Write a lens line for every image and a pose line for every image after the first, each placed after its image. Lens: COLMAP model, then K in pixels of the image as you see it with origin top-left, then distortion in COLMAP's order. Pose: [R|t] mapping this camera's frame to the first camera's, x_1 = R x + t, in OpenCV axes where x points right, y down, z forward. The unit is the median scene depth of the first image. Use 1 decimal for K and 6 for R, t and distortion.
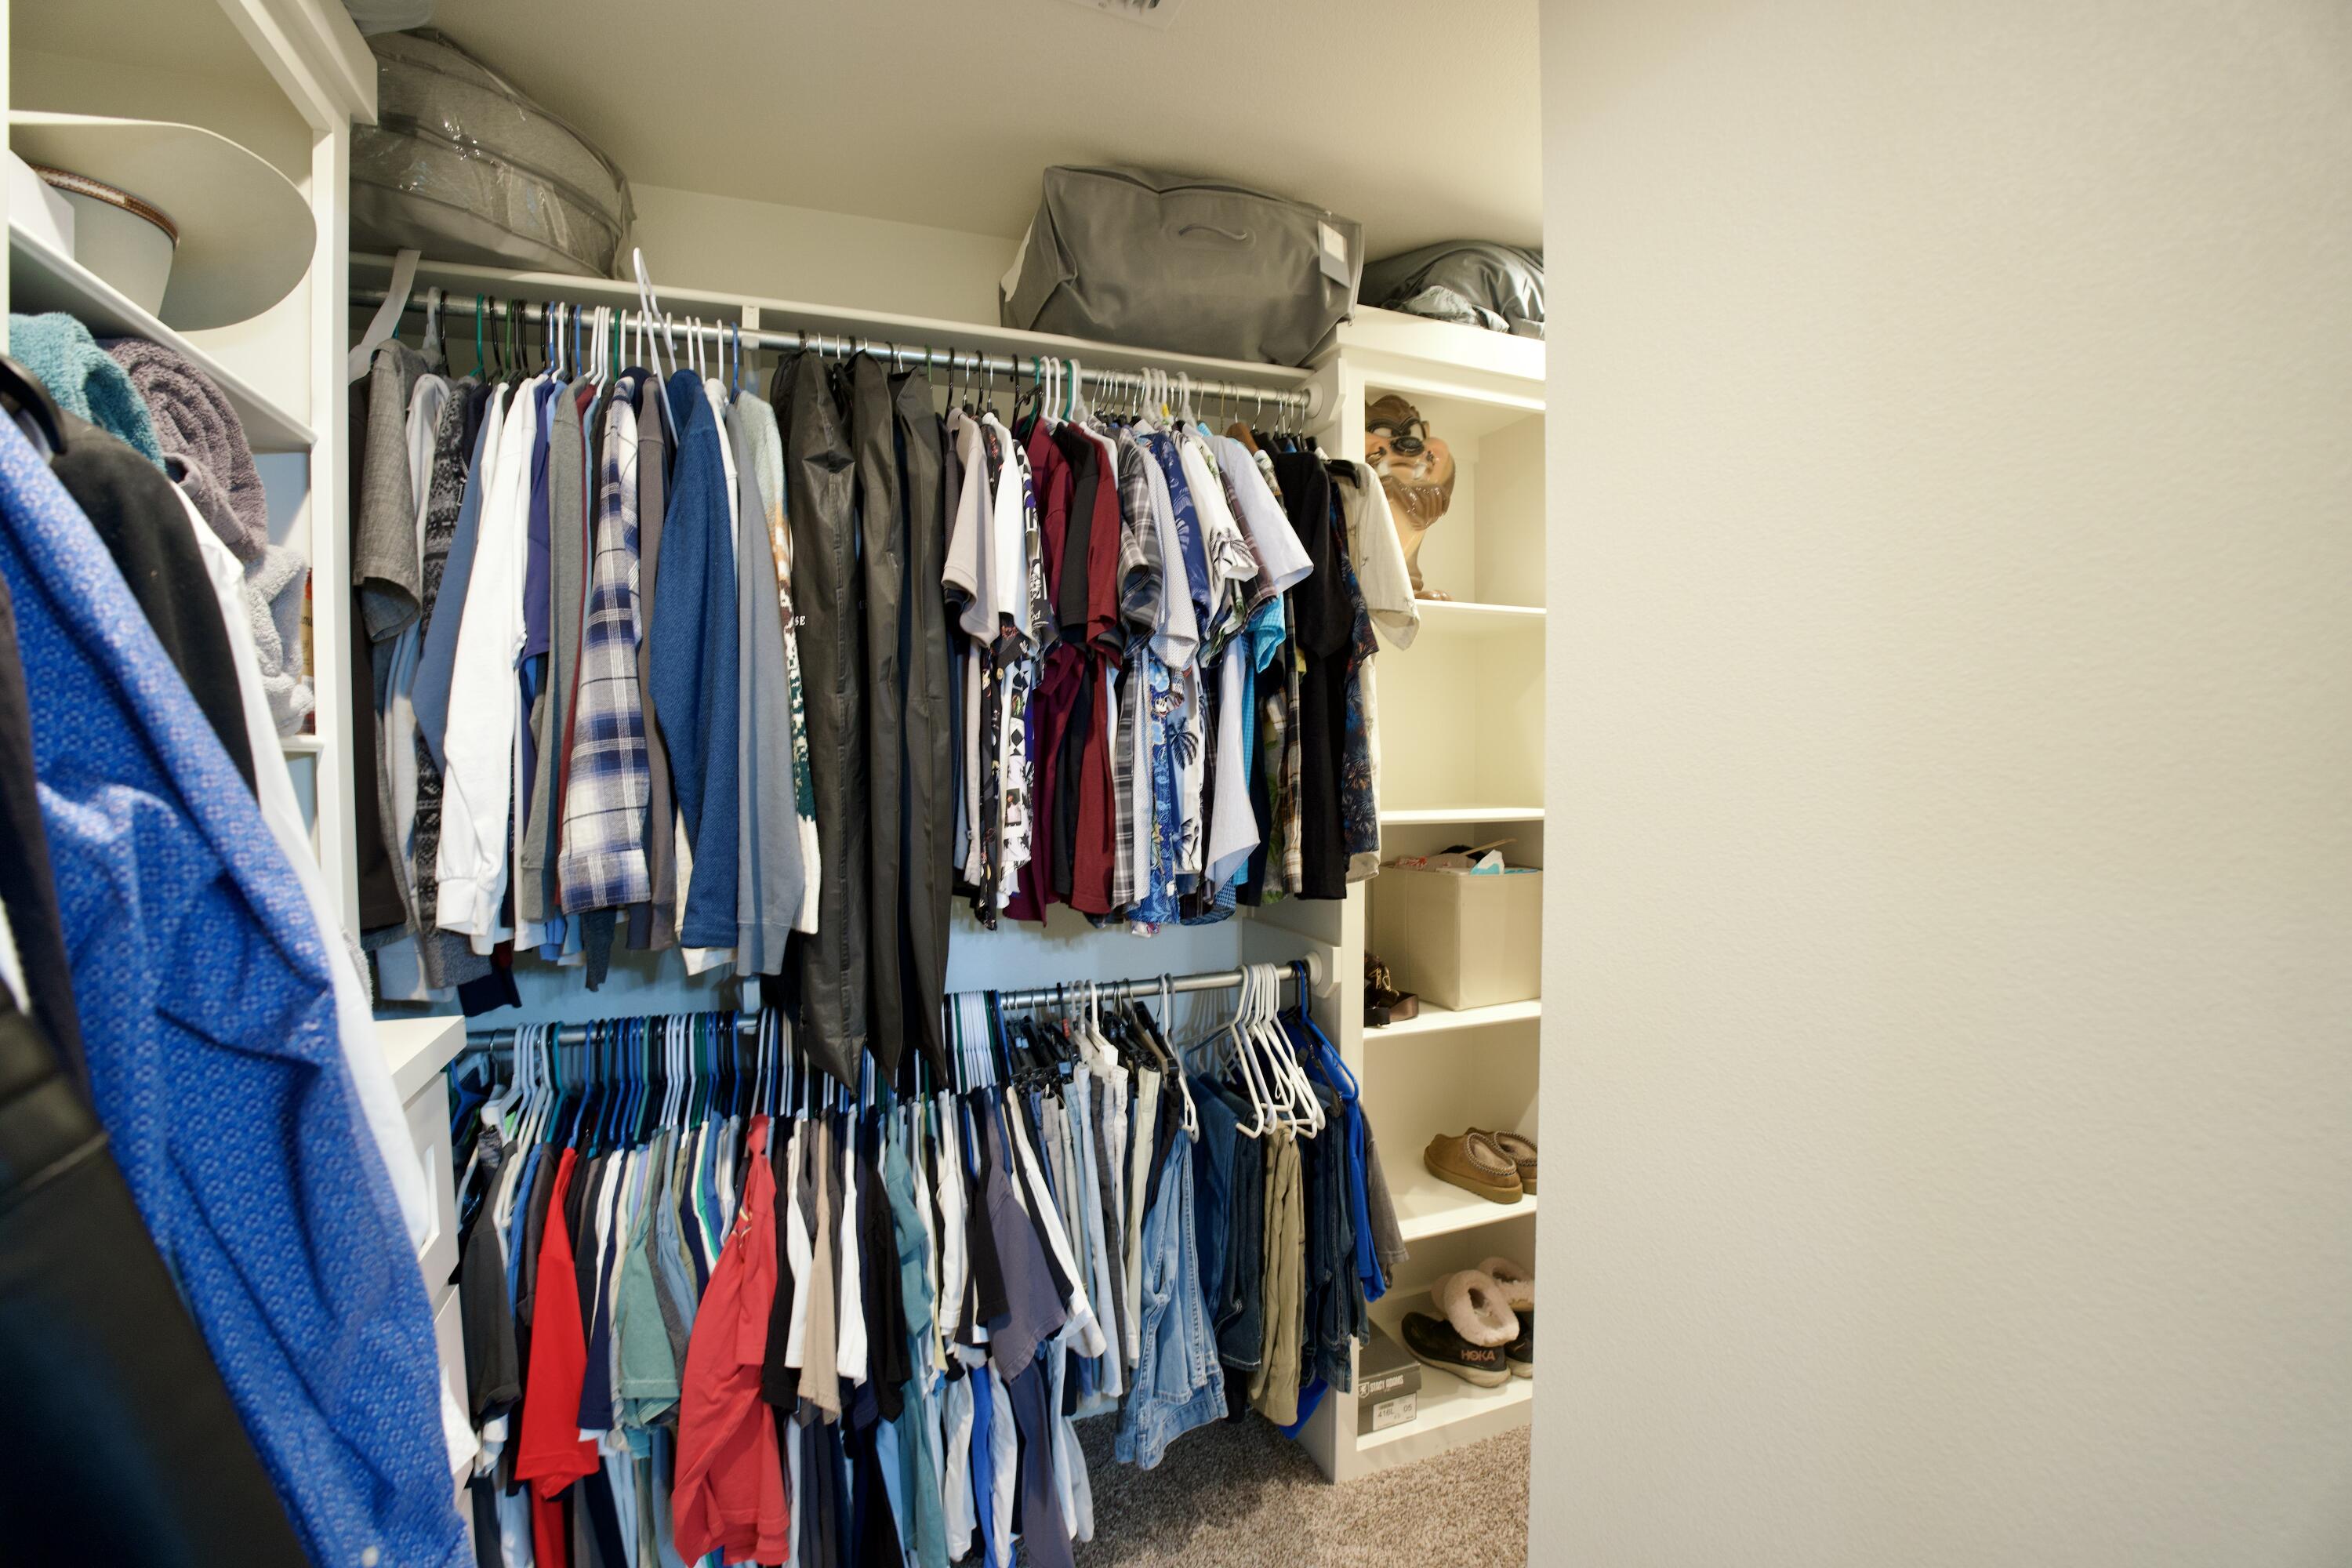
lens RADIAL K [[1016.6, 0, 1173.0], [0, 1016.6, 776.9], [0, 0, 1]] dist [-0.060477, 0.009383]
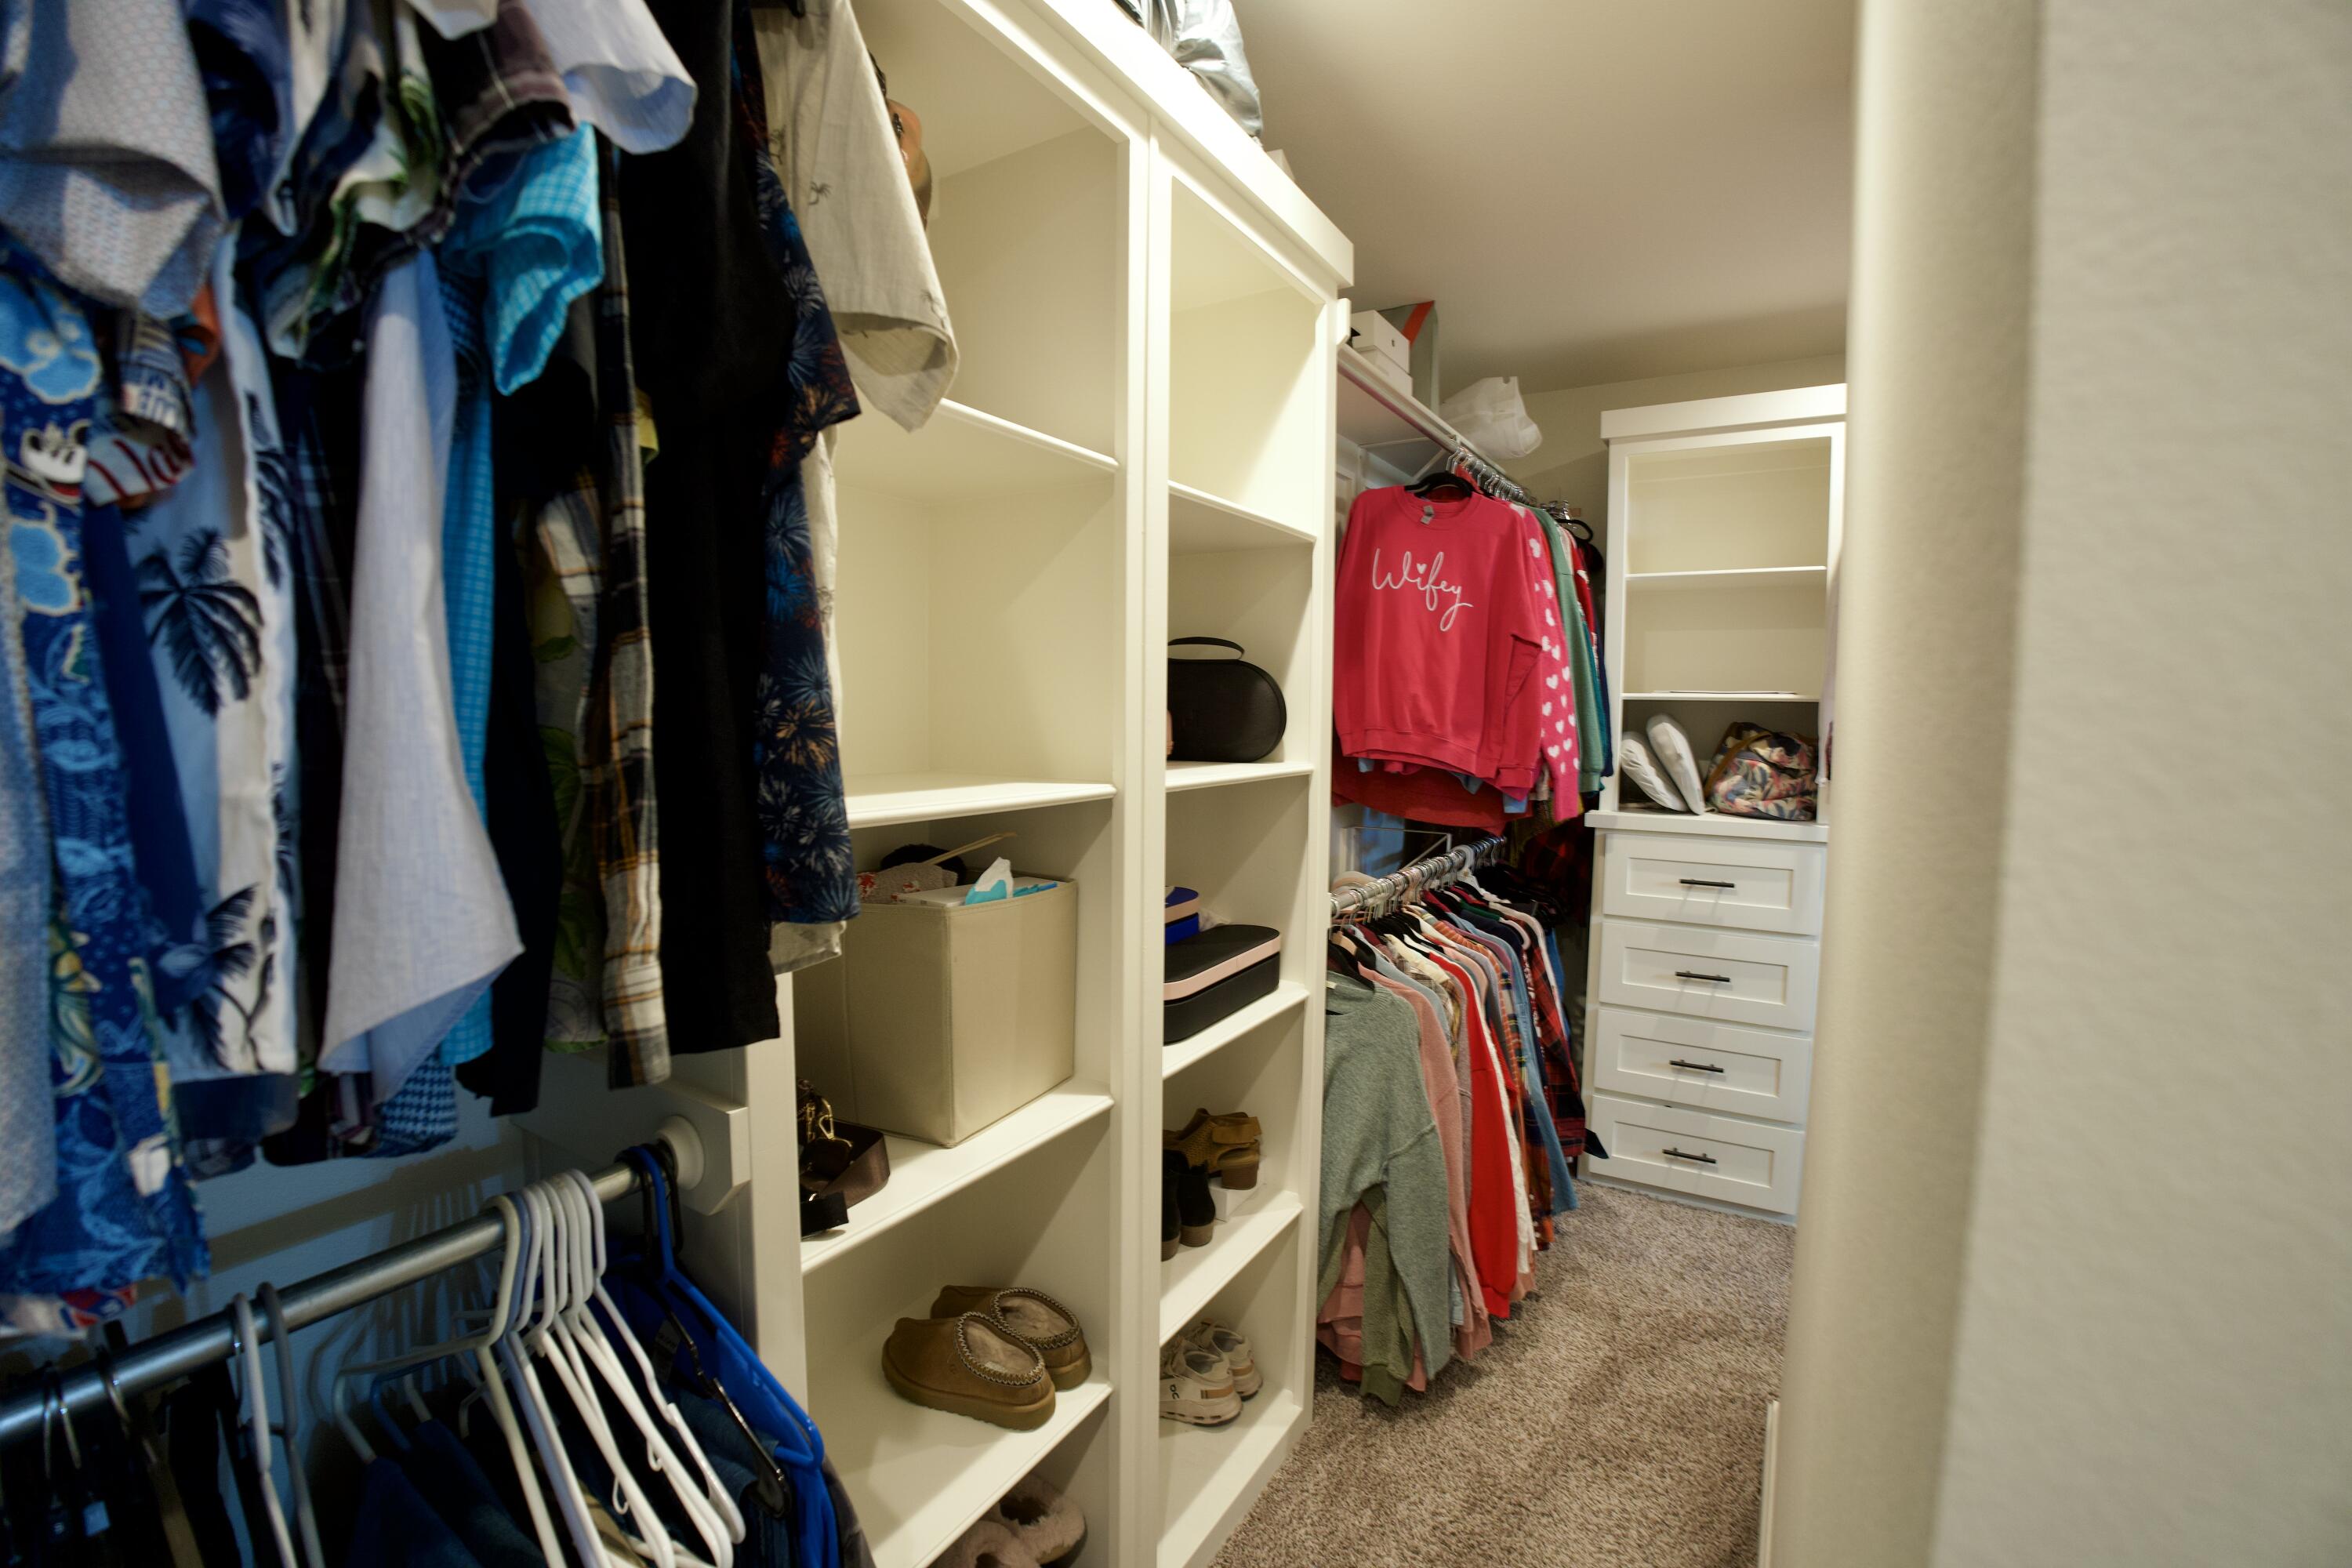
lens RADIAL K [[1016.6, 0, 1175.8], [0, 1016.6, 787.9], [0, 0, 1]] dist [-0.060477, 0.009383]
pose [[0.795125, -0.036554, 0.605343, 0.059990], [0.001546, 0.998301, 0.058252, -0.002200], [-0.606444, -0.045381, 0.793830, 0.615905]]
